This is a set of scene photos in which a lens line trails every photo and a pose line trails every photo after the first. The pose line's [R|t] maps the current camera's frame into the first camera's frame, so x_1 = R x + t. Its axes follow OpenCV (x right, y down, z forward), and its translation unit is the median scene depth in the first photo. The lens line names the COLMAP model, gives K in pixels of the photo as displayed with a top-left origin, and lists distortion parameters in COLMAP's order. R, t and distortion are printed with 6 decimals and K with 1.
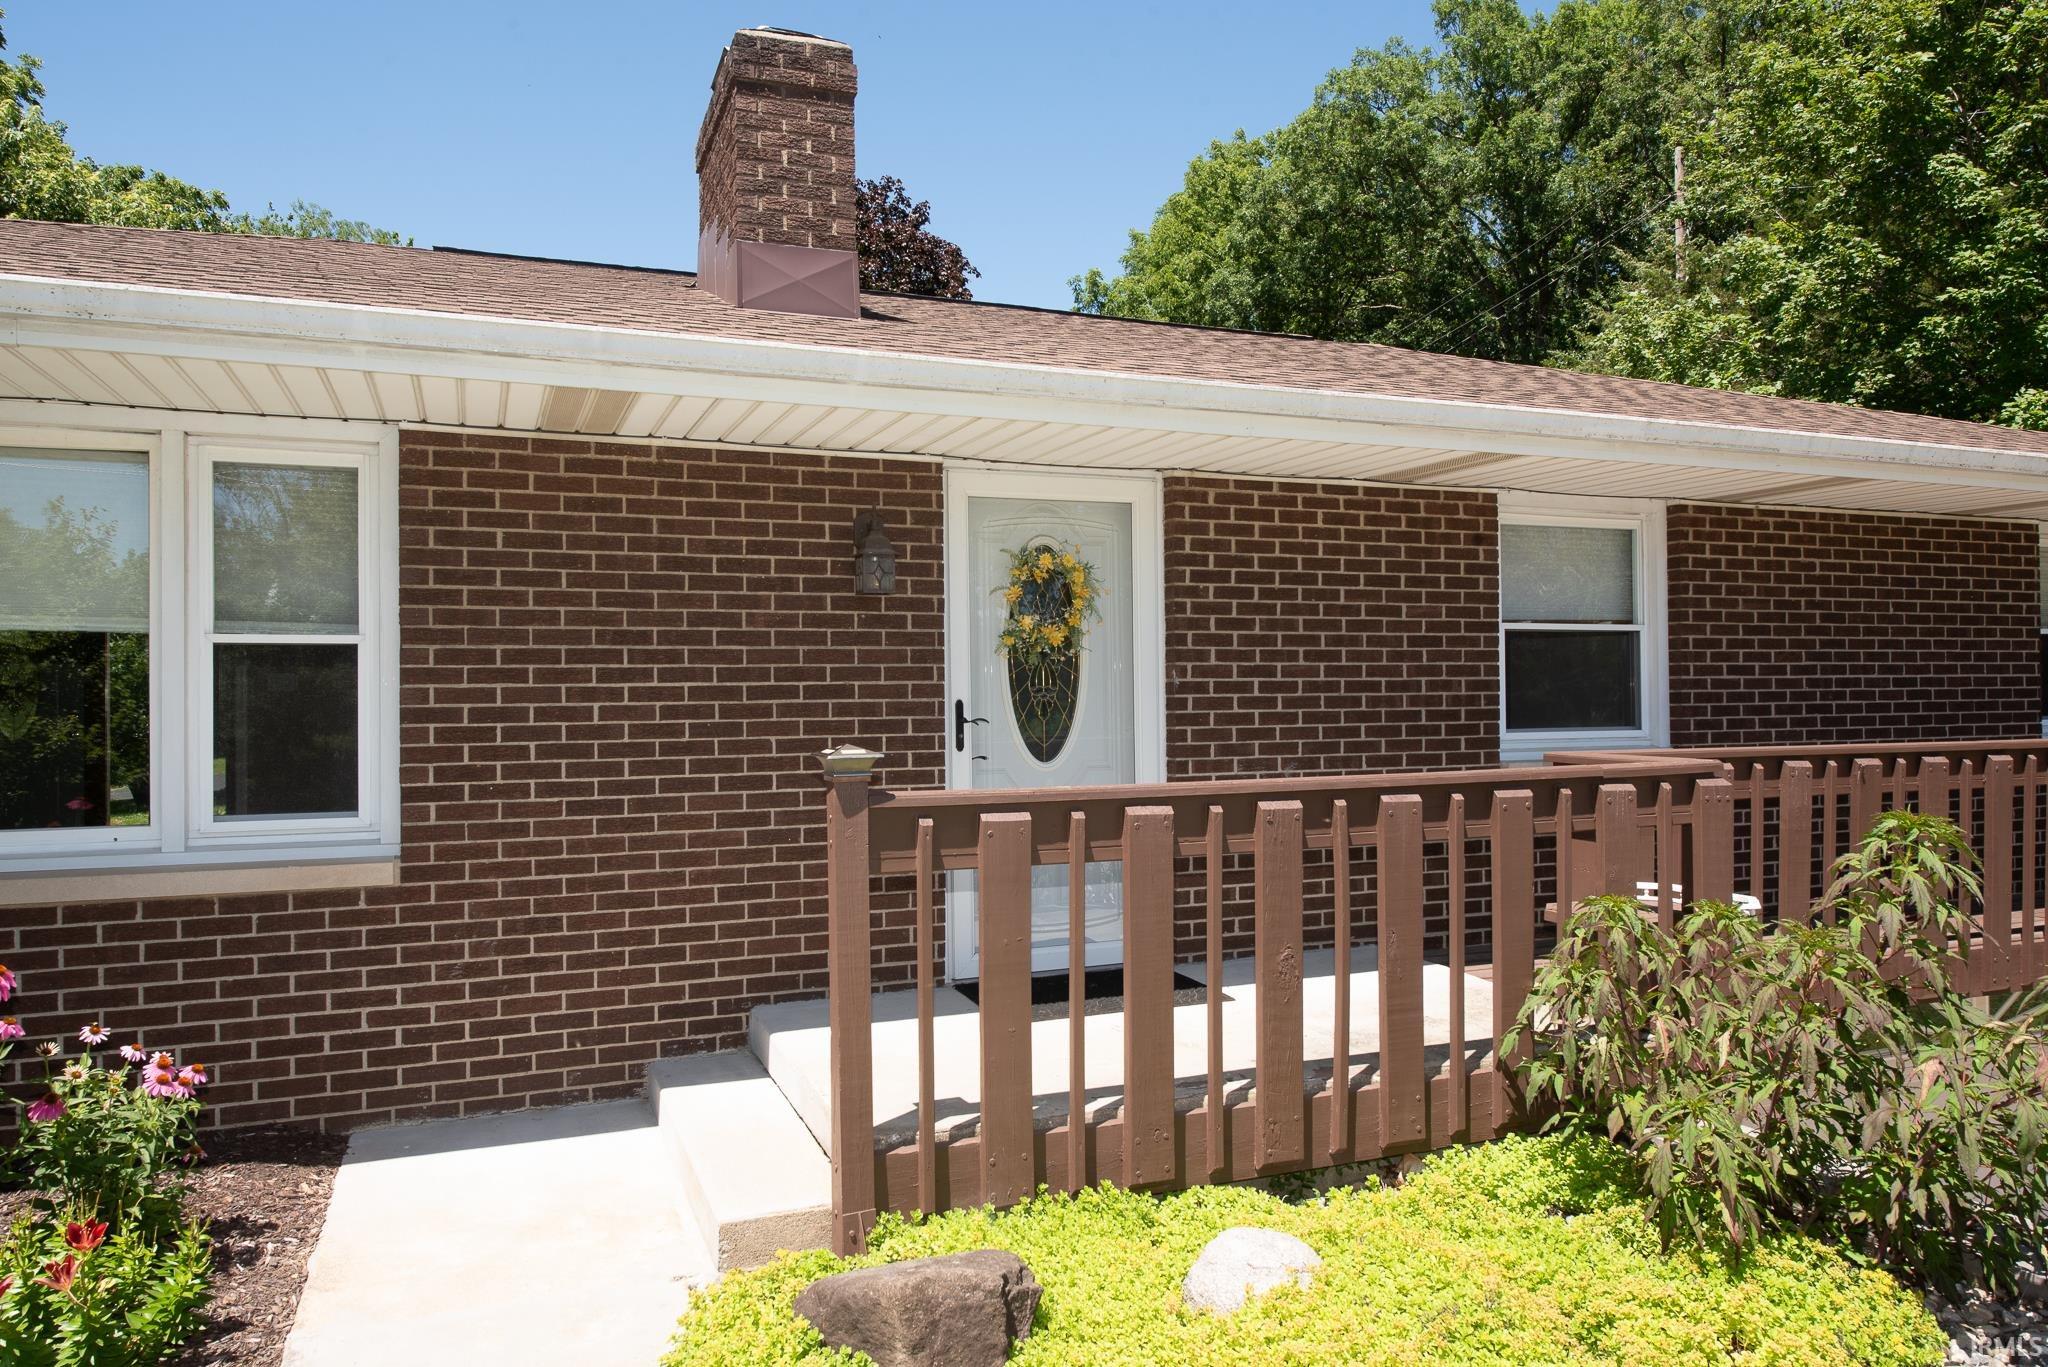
lens RADIAL K [[1373.1, 0, 1022.5], [0, 1373.1, 675.2], [0, 0, 1]] dist [-0.008616, 0.000684]
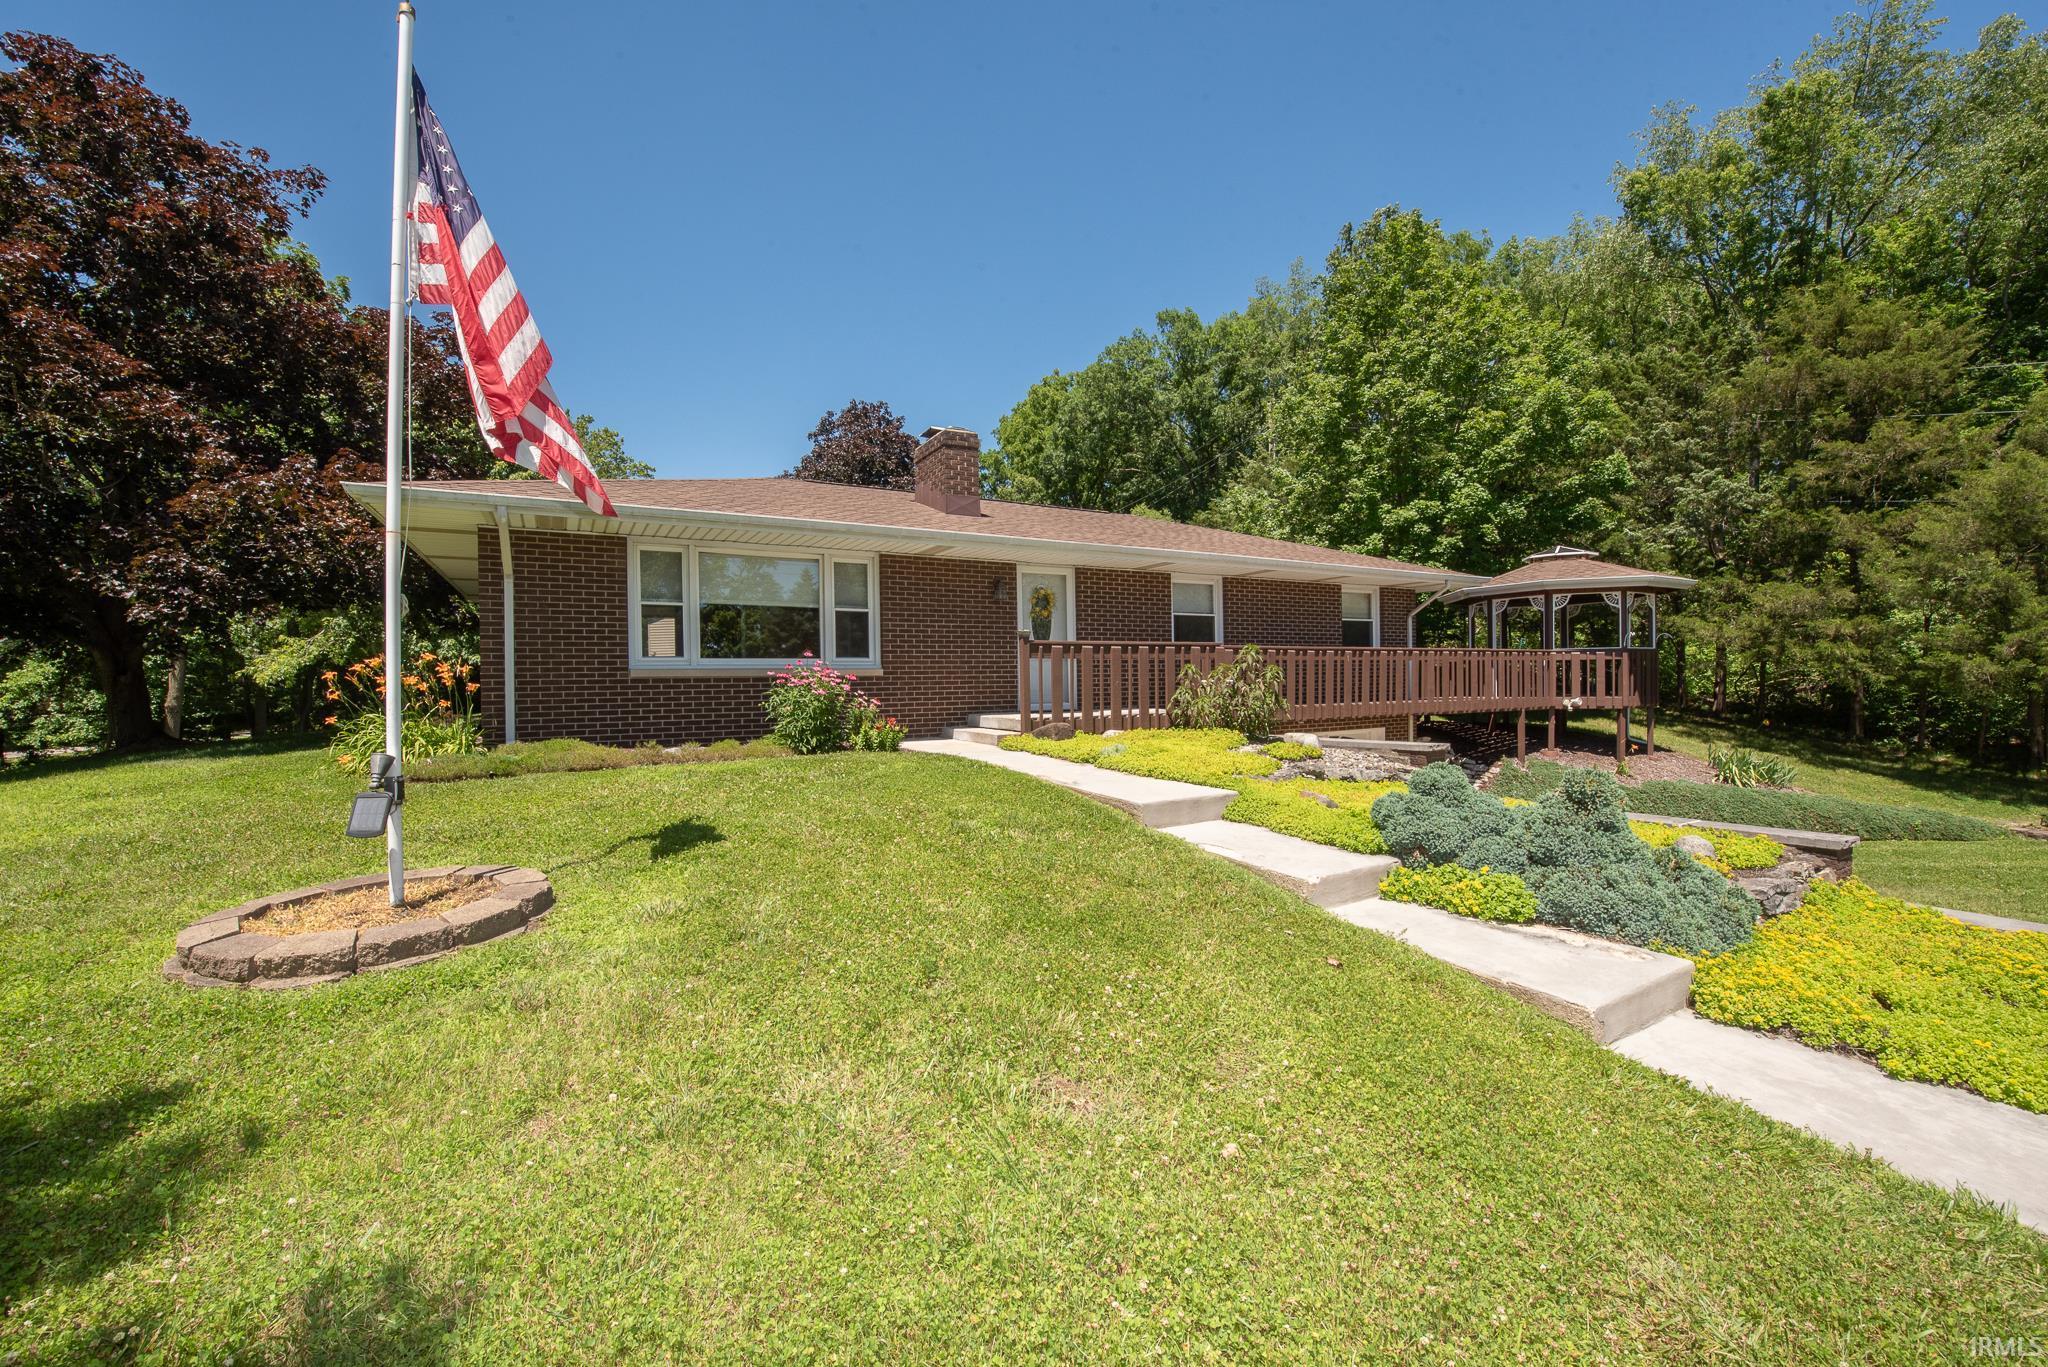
lens RADIAL K [[814.5, 0, 1023.4], [0, 814.5, 684.8], [0, 0, 1]] dist [-0.014856, -0.000885]
pose [[0.991954, -0.006081, 0.126454, -0.044124], [0.004018, 0.999855, 0.016564, 0.017613], [-0.126536, -0.015923, 0.991834, -0.155615]]
